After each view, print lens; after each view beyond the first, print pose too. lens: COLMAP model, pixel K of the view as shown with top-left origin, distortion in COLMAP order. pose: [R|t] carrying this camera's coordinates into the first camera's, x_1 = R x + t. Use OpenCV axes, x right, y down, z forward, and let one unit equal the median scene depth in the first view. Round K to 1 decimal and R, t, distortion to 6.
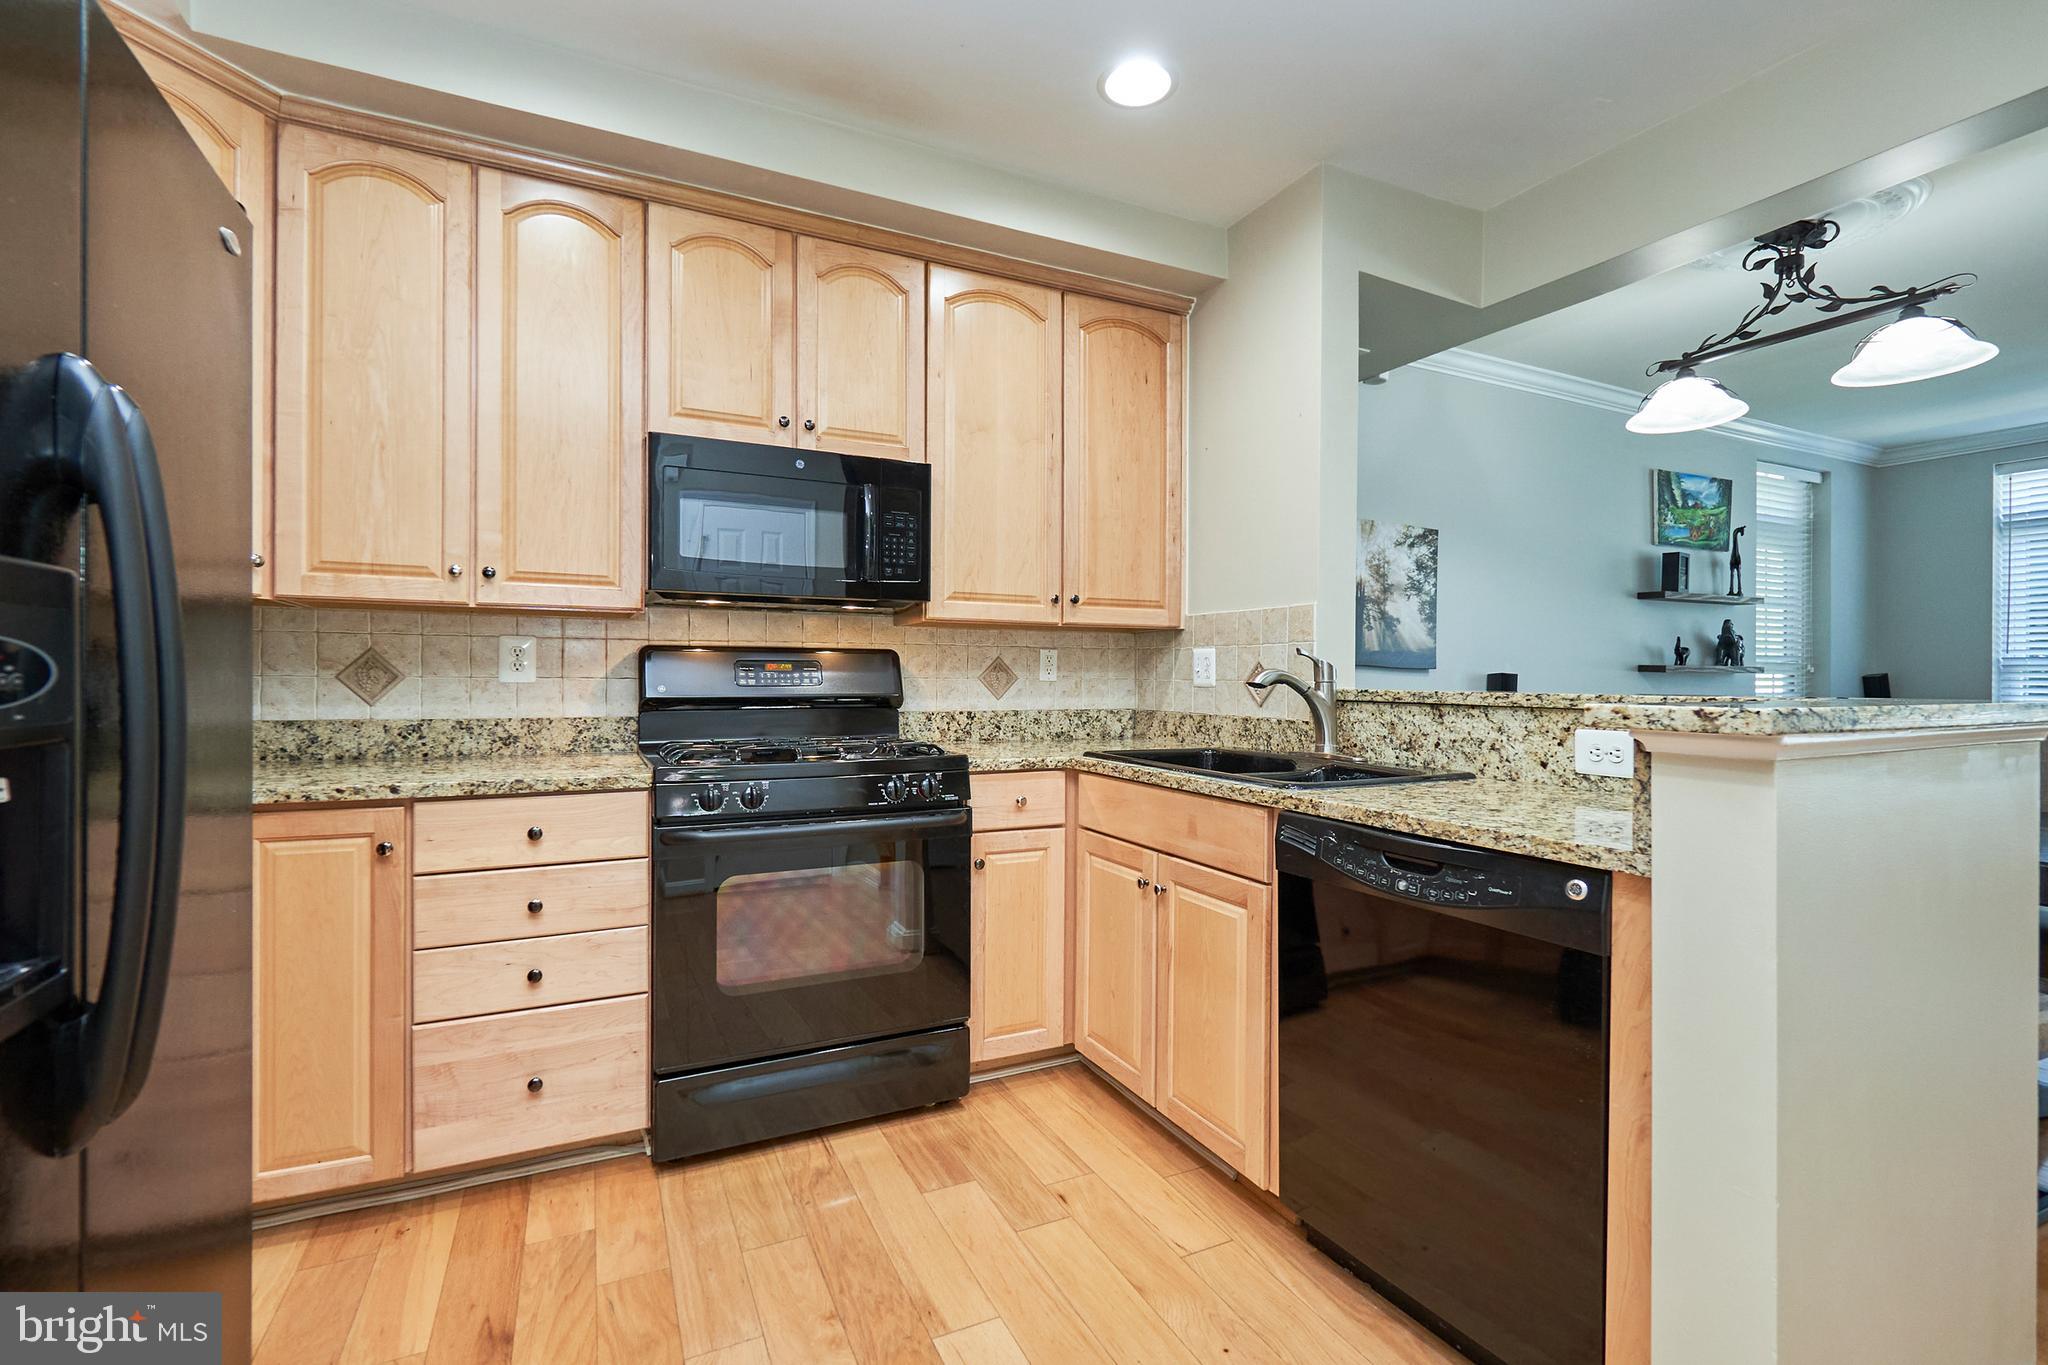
lens RADIAL K [[908.4, 0, 1015.5], [0, 908.4, 680.6], [0, 0, 1]] dist [0.001747, -0.003495]
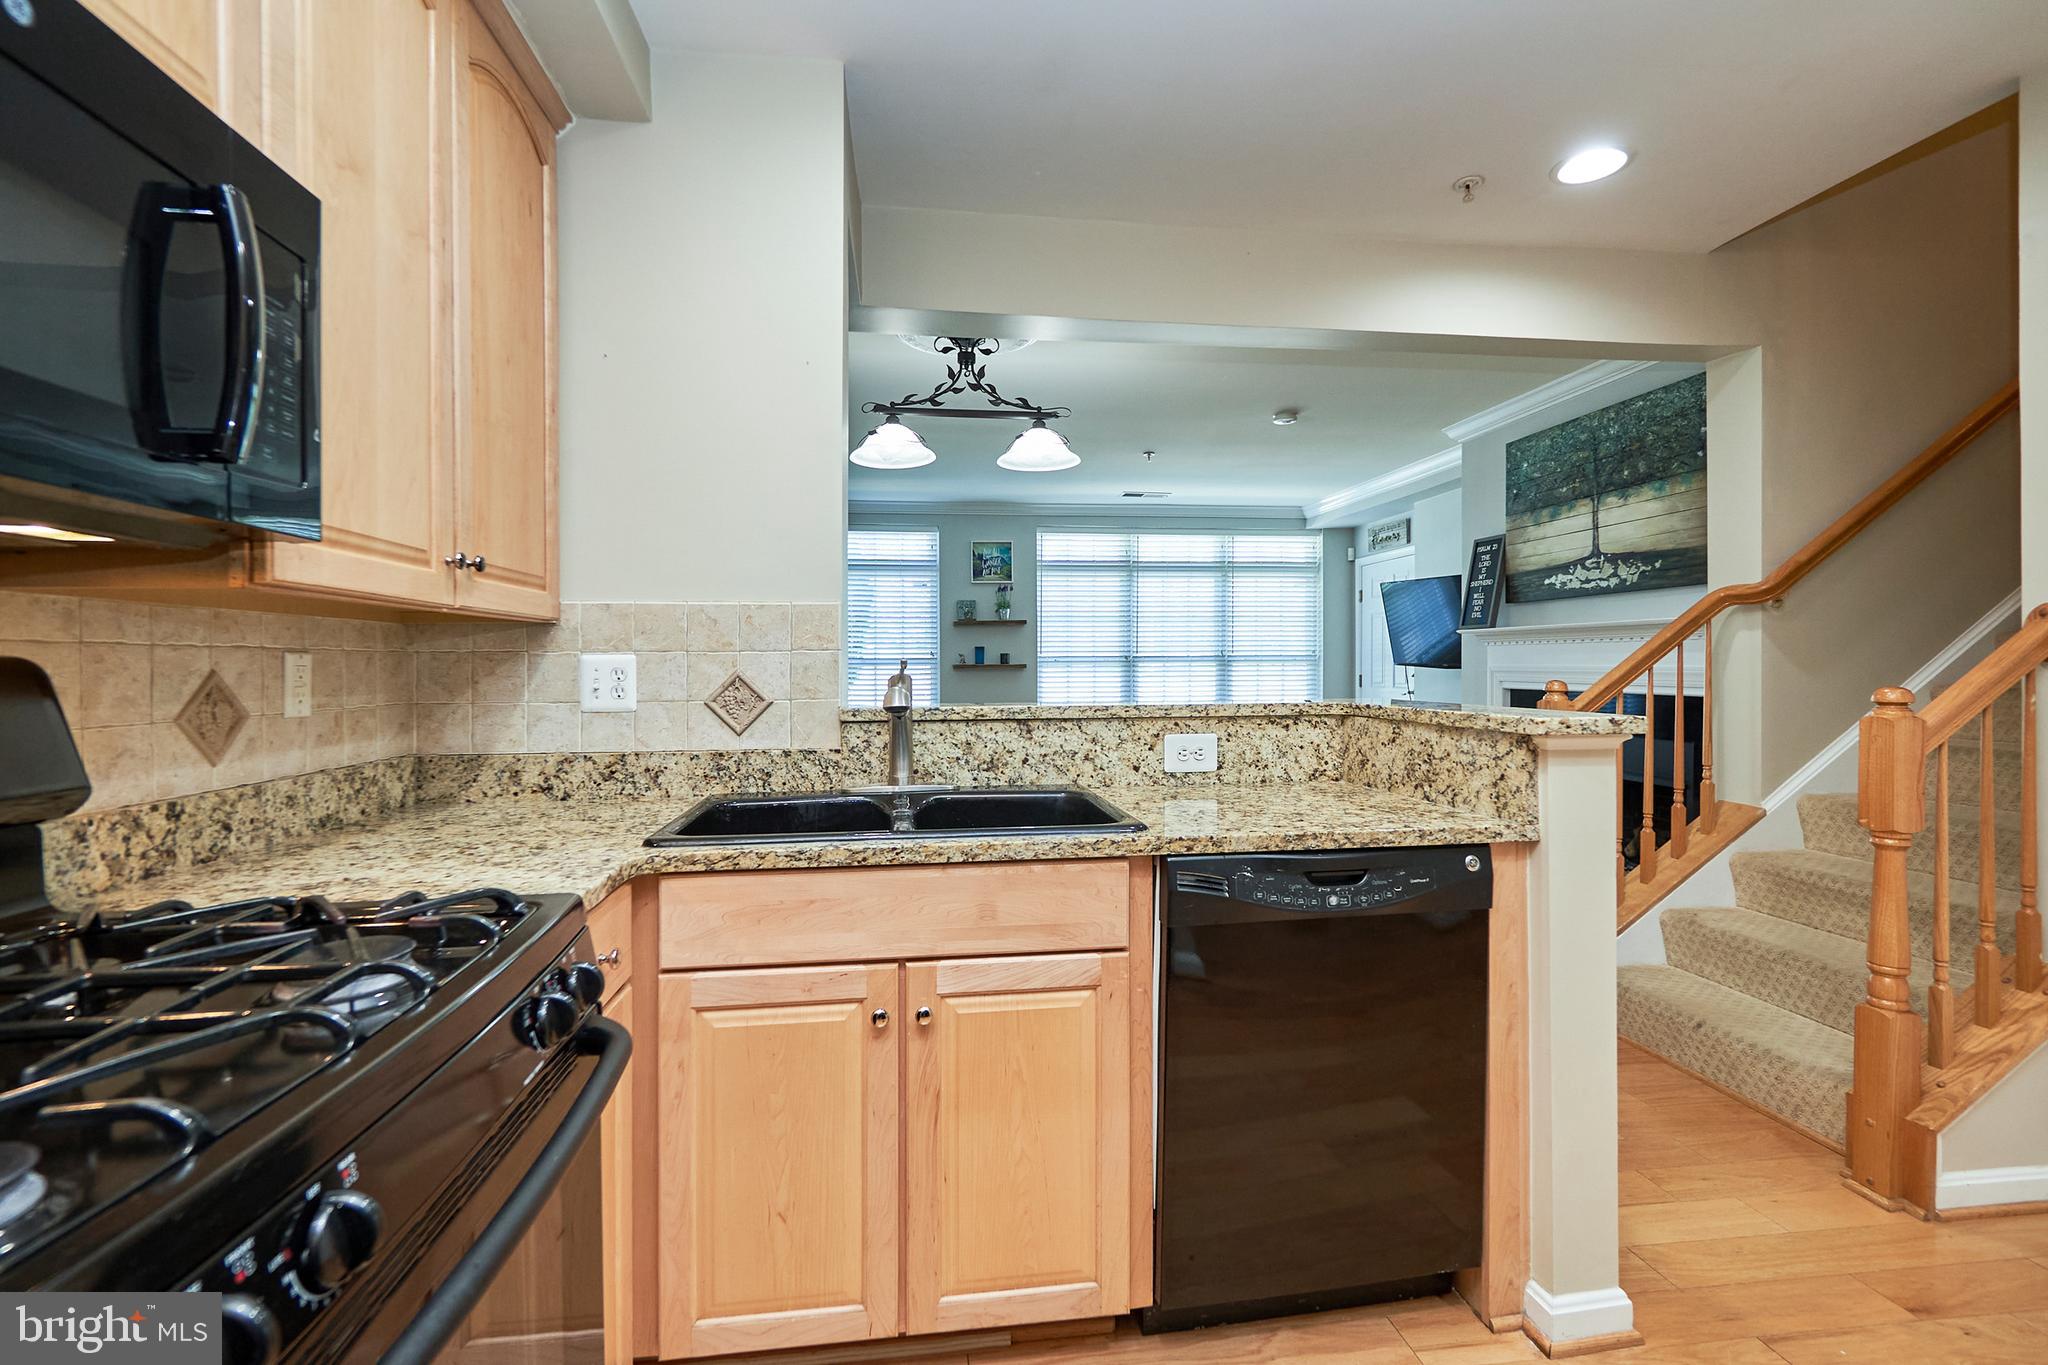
lens RADIAL K [[908.4, 0, 1014.5], [0, 908.4, 674.2], [0, 0, 1]] dist [0.001747, -0.003495]
pose [[0.313448, -0.016286, 0.949466, -0.388461], [0.013523, 0.999828, 0.012685, -0.029689], [-0.949509, 0.008863, 0.313614, 0.589305]]
